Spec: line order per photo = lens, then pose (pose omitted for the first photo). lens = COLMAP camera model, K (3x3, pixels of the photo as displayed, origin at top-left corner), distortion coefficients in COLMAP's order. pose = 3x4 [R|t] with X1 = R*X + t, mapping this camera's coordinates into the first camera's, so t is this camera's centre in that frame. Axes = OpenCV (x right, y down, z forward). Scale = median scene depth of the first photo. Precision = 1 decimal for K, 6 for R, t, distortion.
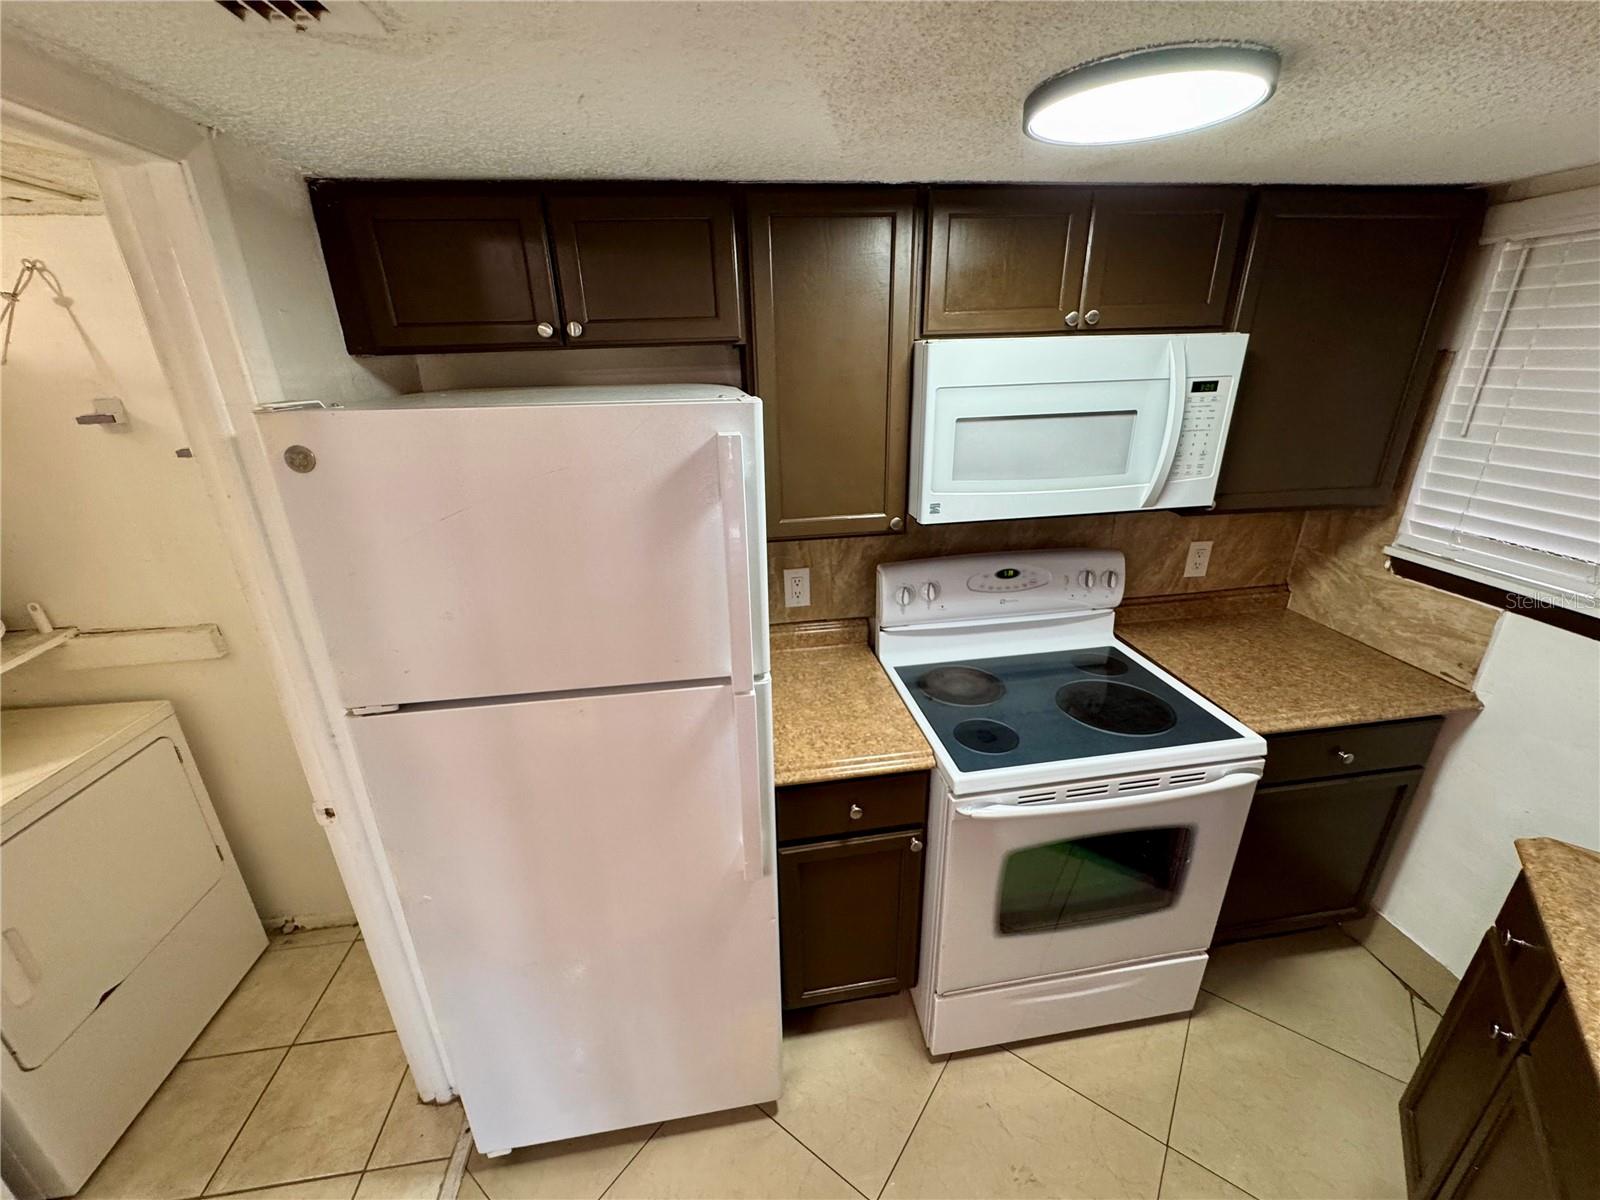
lens RADIAL K [[641.1, 0, 798.9], [0, 641.1, 599.9], [0, 0, 1]] dist [-0.003725, 0.000386]
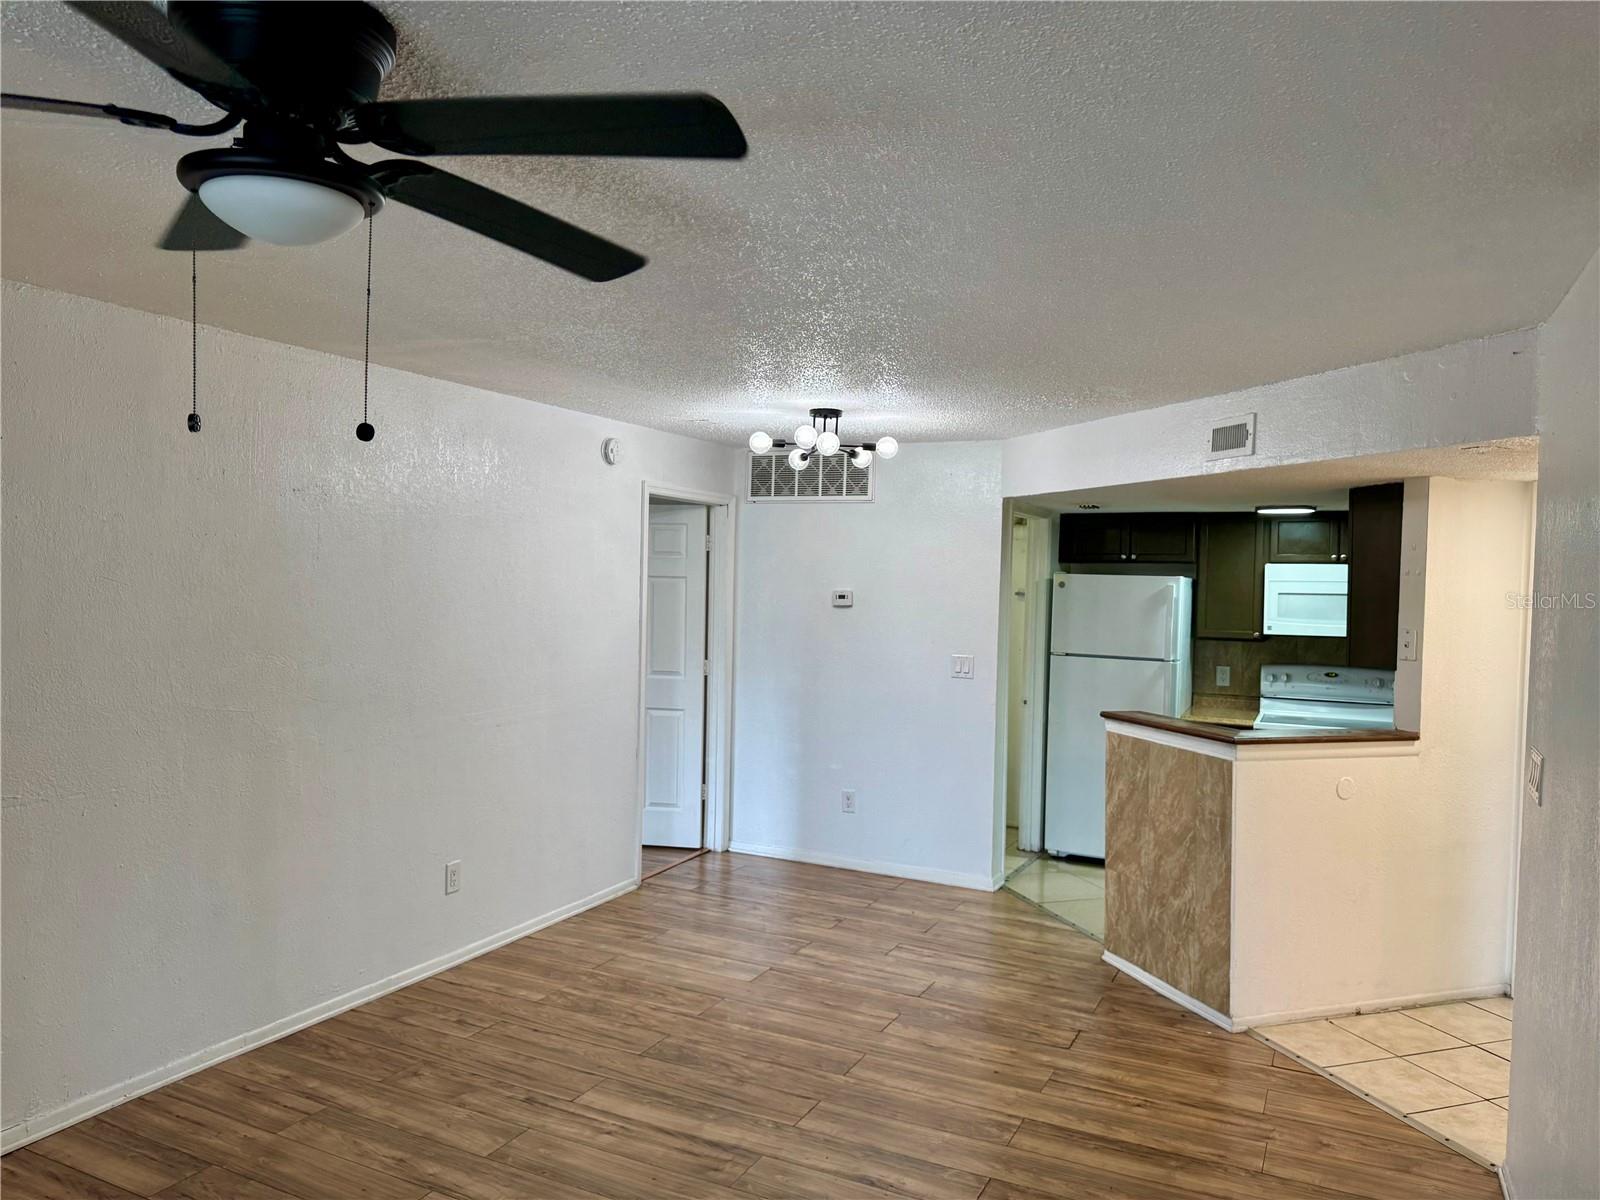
lens RADIAL K [[1134.5, 0, 801.7], [0, 1134.5, 616.2], [0, 0, 1]] dist [0.092212, -0.080255]
pose [[0.829059, 0.057561, -0.556191, 1.105051], [-0.237801, 0.936548, -0.257543, 1.294370], [0.506075, 0.345781, 0.790141, -3.200822]]
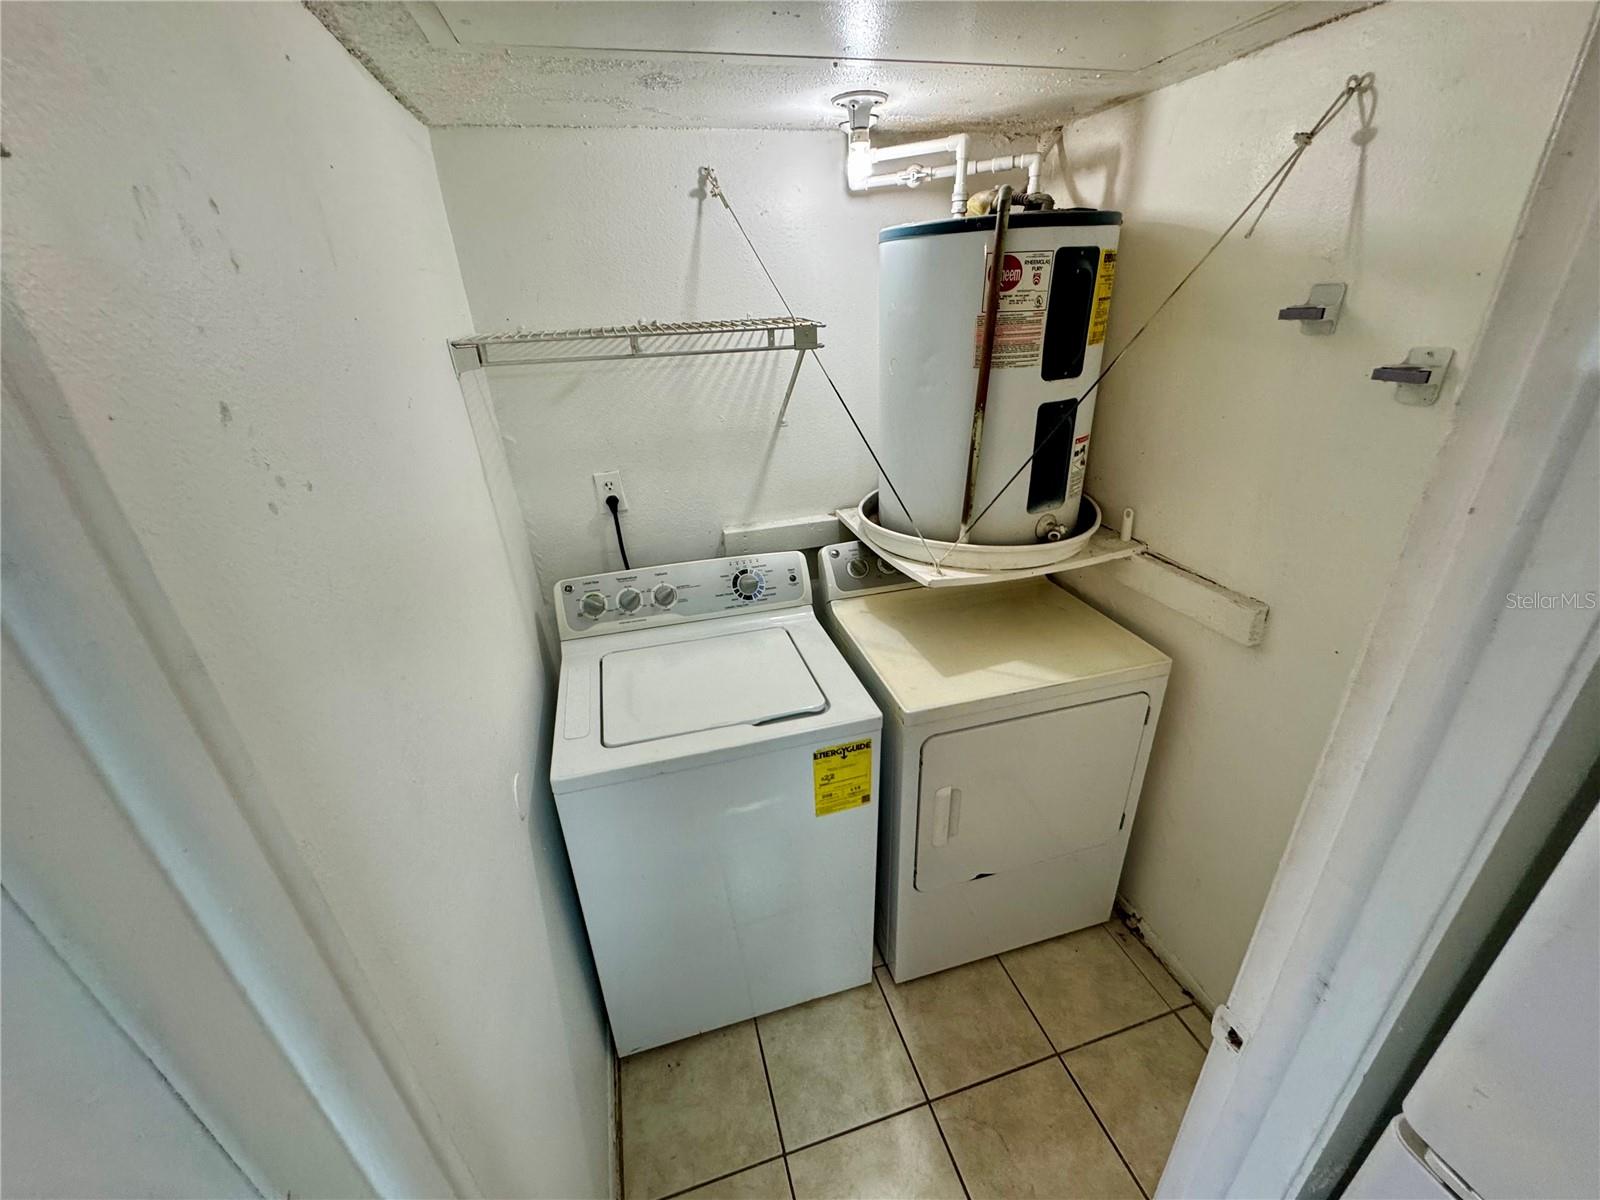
lens RADIAL K [[641.1, 0, 794.7], [0, 641.1, 601.1], [0, 0, 1]] dist [-0.003725, 0.000386]
pose [[0.139963, 0.432318, -0.890793, -0.342428], [-0.311118, 0.873285, 0.374938, -0.078324], [0.940009, 0.224664, 0.256730, 0.300441]]
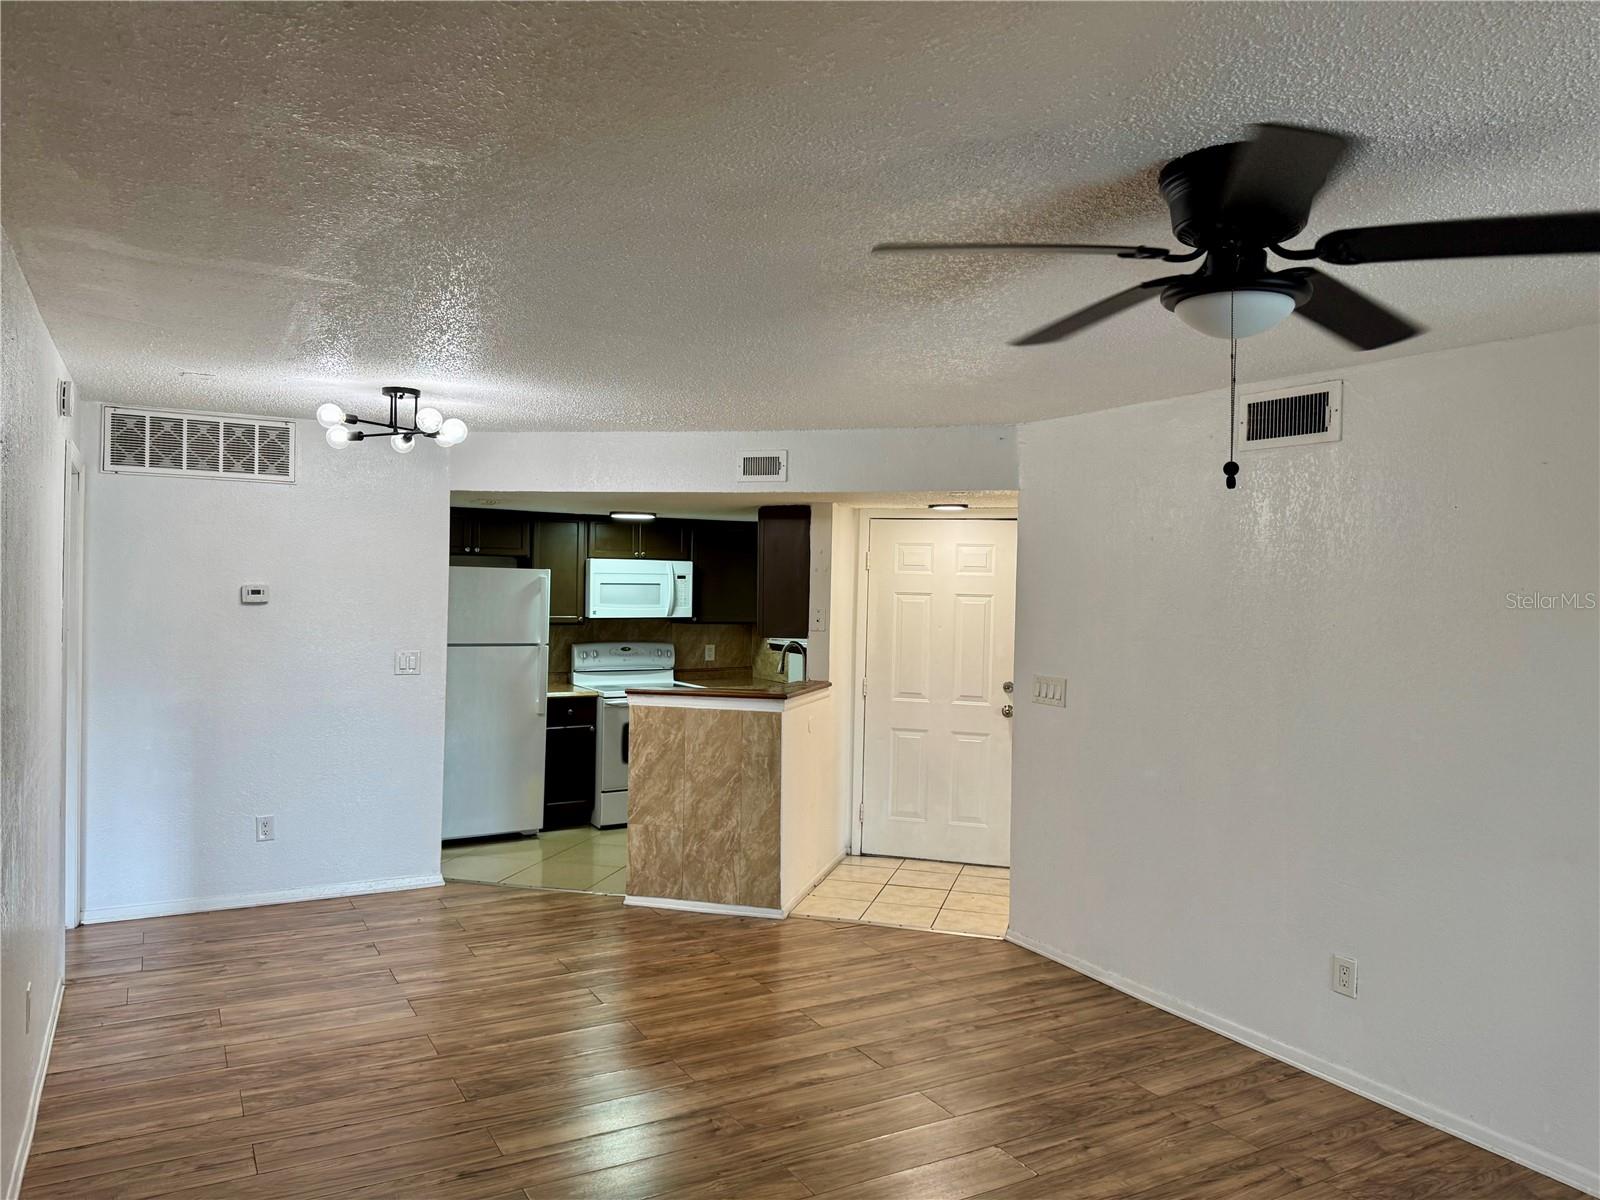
lens RADIAL K [[1134.5, 0, 809.1], [0, 1134.5, 594.1], [0, 0, 1]] dist [0.092212, -0.080255]
pose [[0.927581, 0.035737, 0.371909, -0.763255], [0.099201, 0.936130, -0.337373, 1.526782], [-0.360212, 0.349834, 0.864791, -3.630330]]
